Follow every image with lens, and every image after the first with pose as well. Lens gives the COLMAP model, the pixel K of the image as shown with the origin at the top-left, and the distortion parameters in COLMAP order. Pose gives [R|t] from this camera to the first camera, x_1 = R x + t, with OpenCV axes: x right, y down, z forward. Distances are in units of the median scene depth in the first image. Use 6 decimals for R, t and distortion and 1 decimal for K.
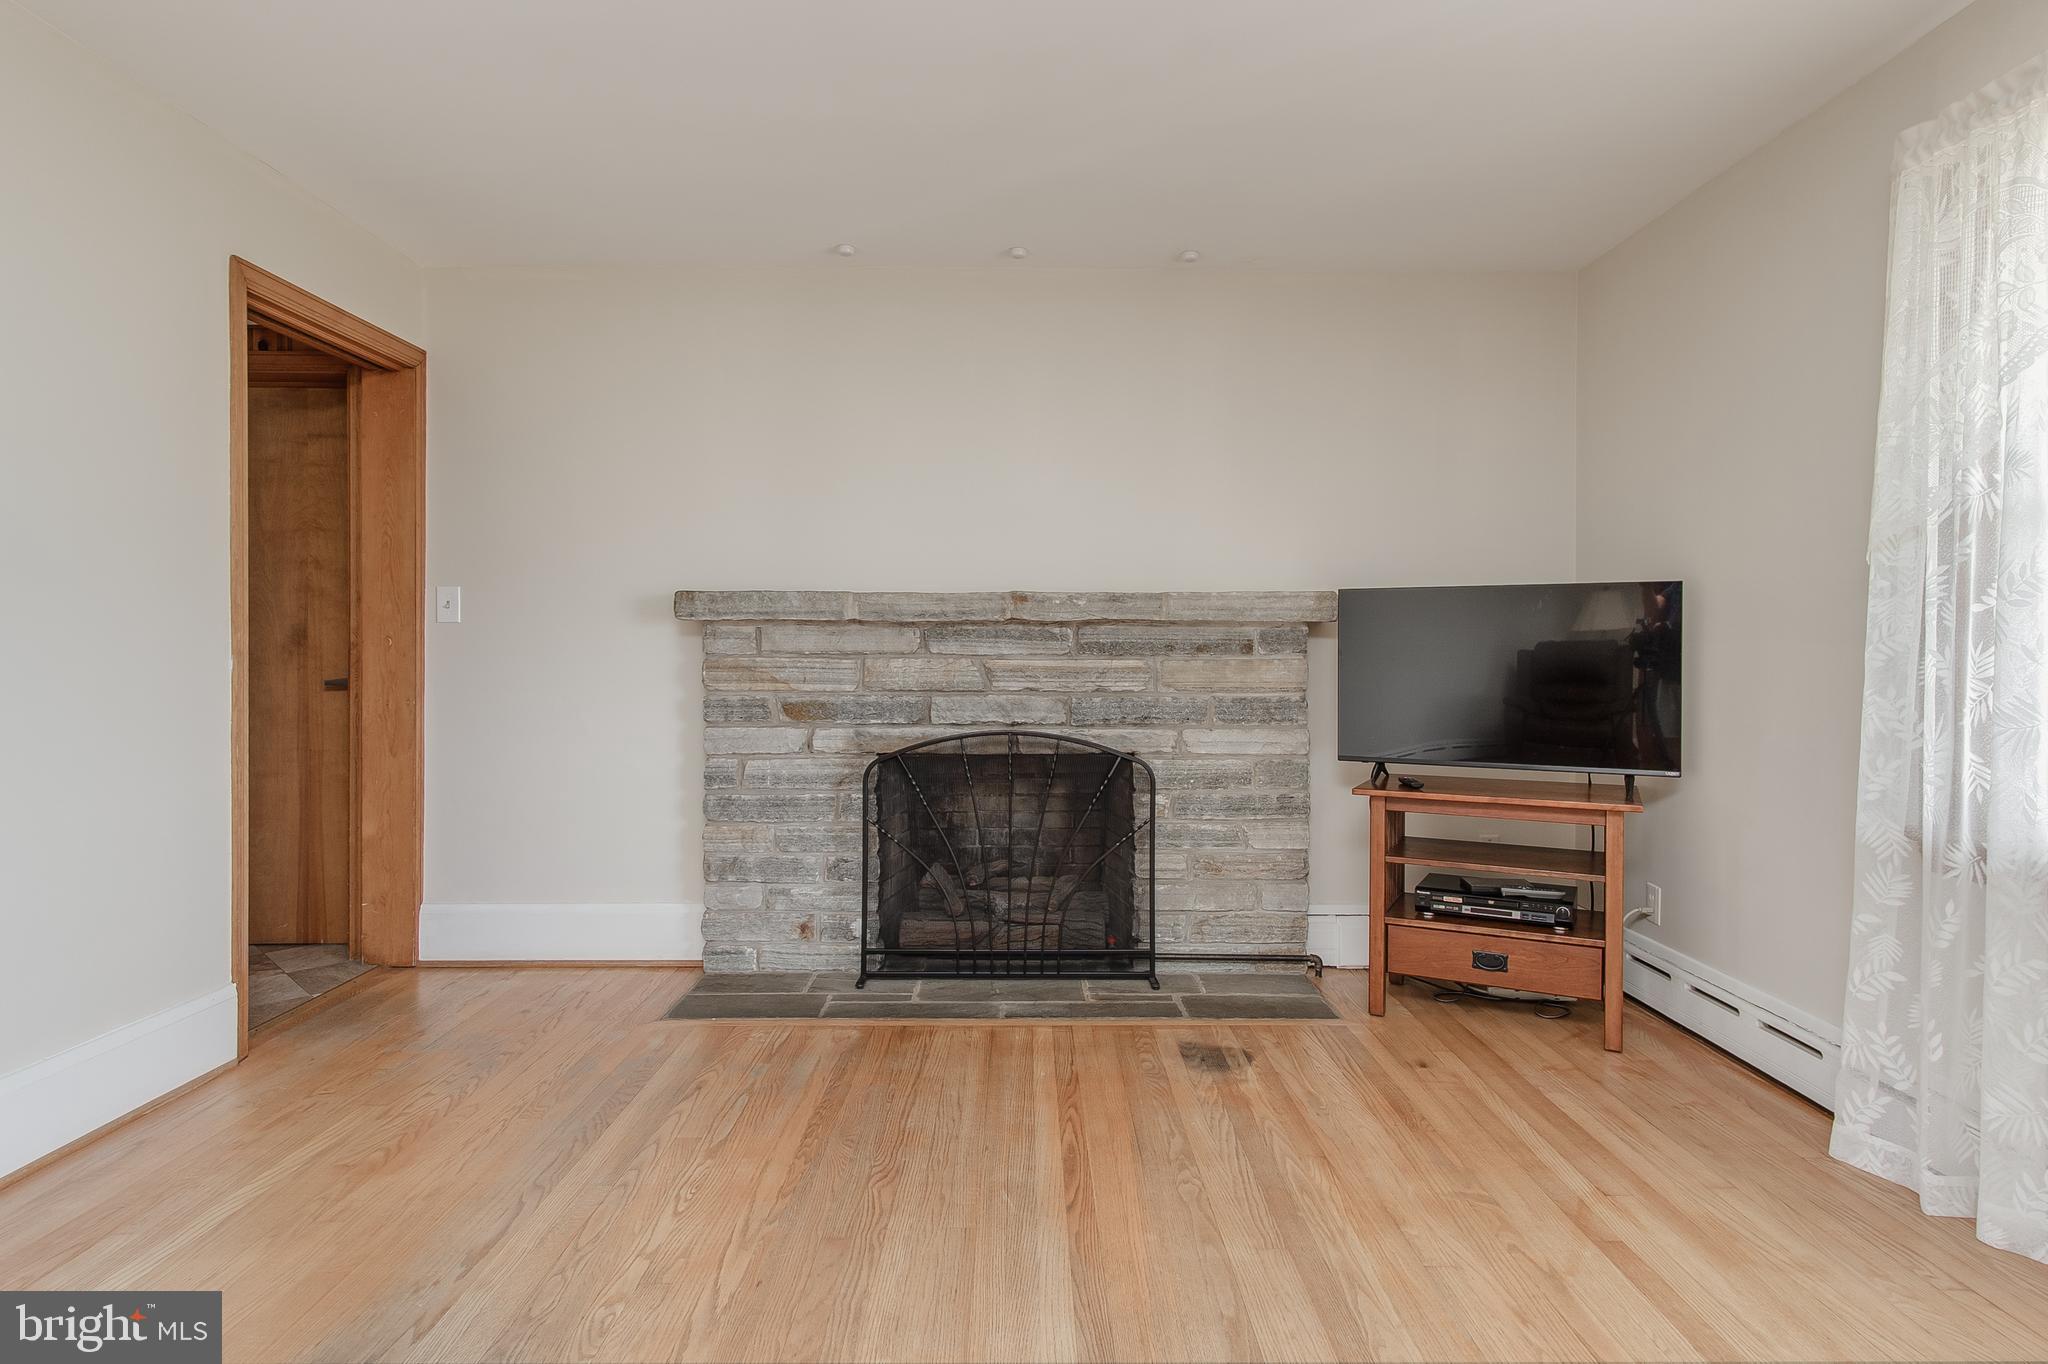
lens RADIAL K [[1094.5, 0, 1026.1], [0, 1094.5, 661.8], [0, 0, 1]] dist [0.002946, 0.001464]
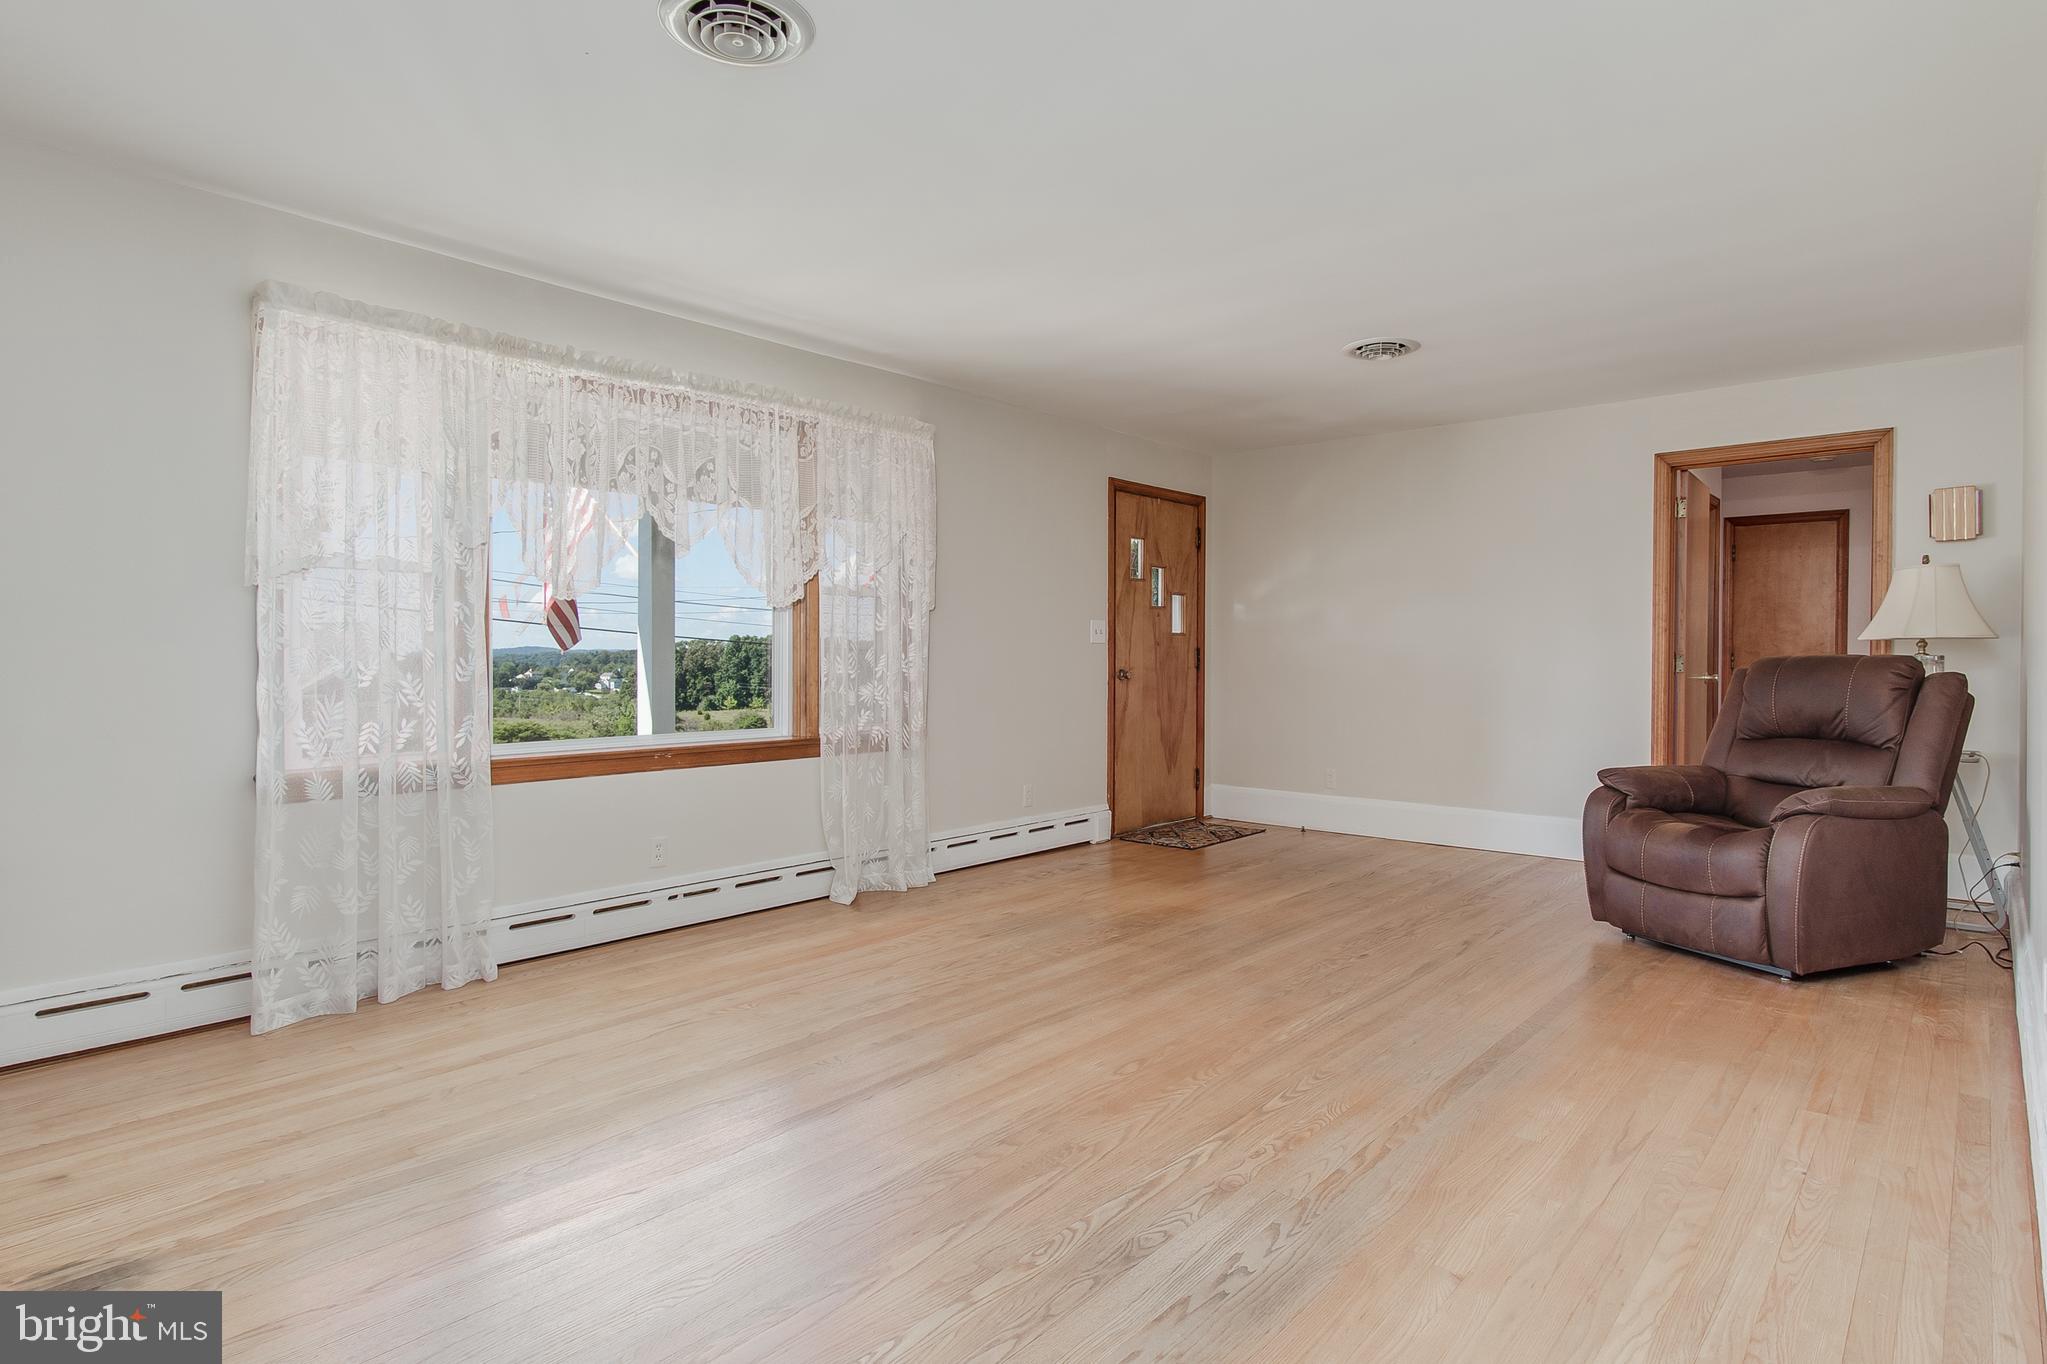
lens RADIAL K [[1093.9, 0, 1026.5], [0, 1093.9, 676.1], [0, 0, 1]] dist [0.002946, 0.001464]
pose [[-0.747649, -0.017951, 0.663851, -0.535797], [0.001347, 0.999592, 0.028546, -0.010602], [-0.664092, 0.022237, -0.747320, 0.889805]]
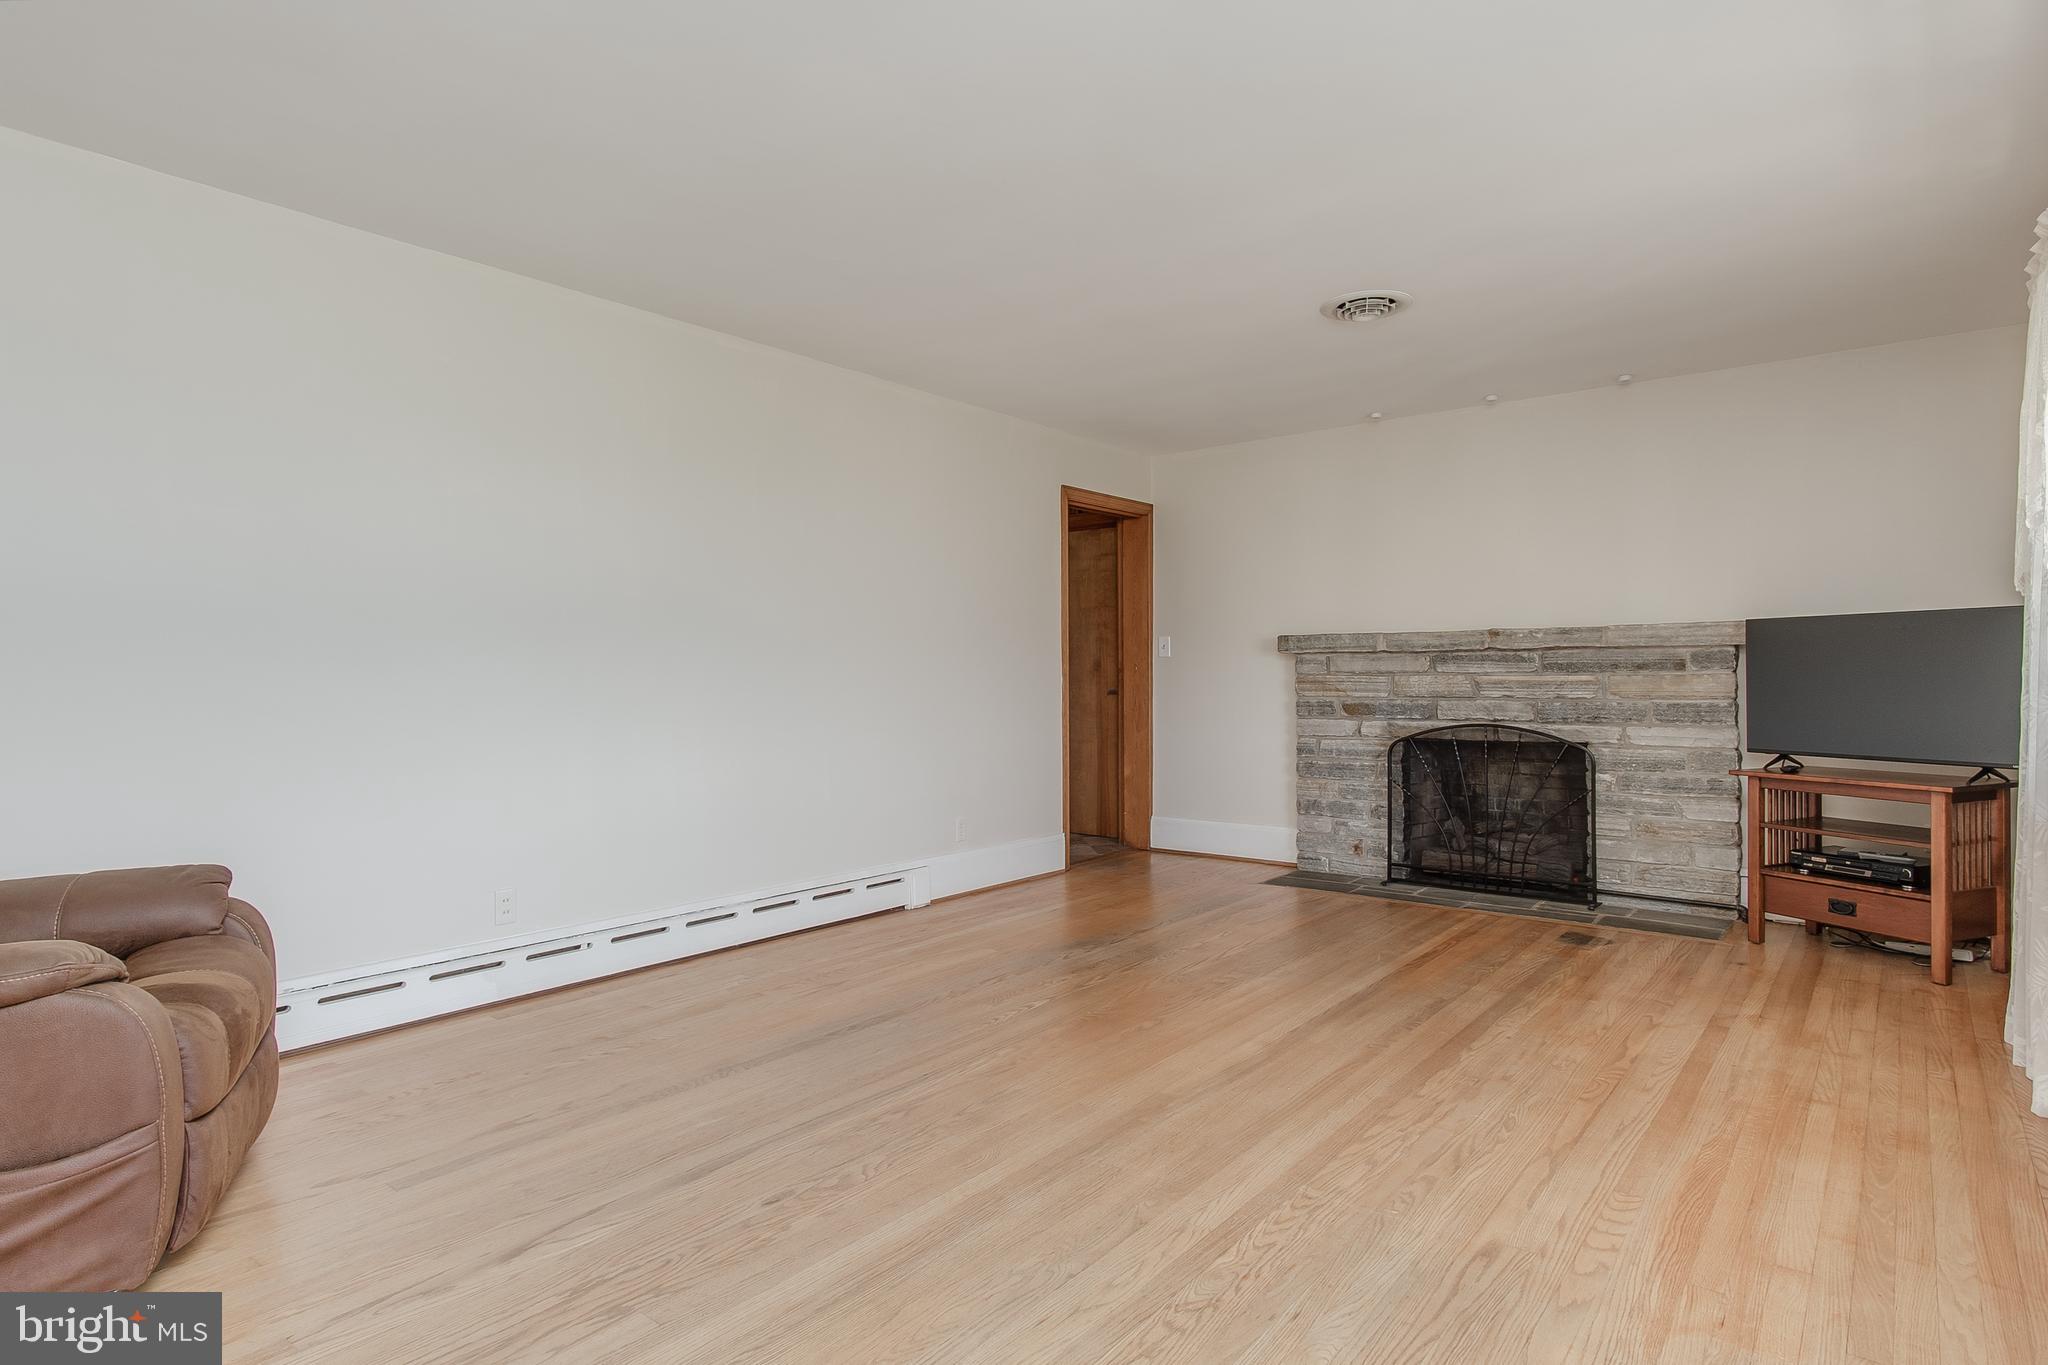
lens RADIAL K [[1094.5, 0, 1030.1], [0, 1094.5, 678.1], [0, 0, 1]] dist [0.002946, 0.001464]
pose [[0.776257, -0.005727, -0.630391, 0.426126], [0.003528, 0.999983, -0.004741, 0.005995], [0.630407, 0.001456, 0.776263, -0.515310]]
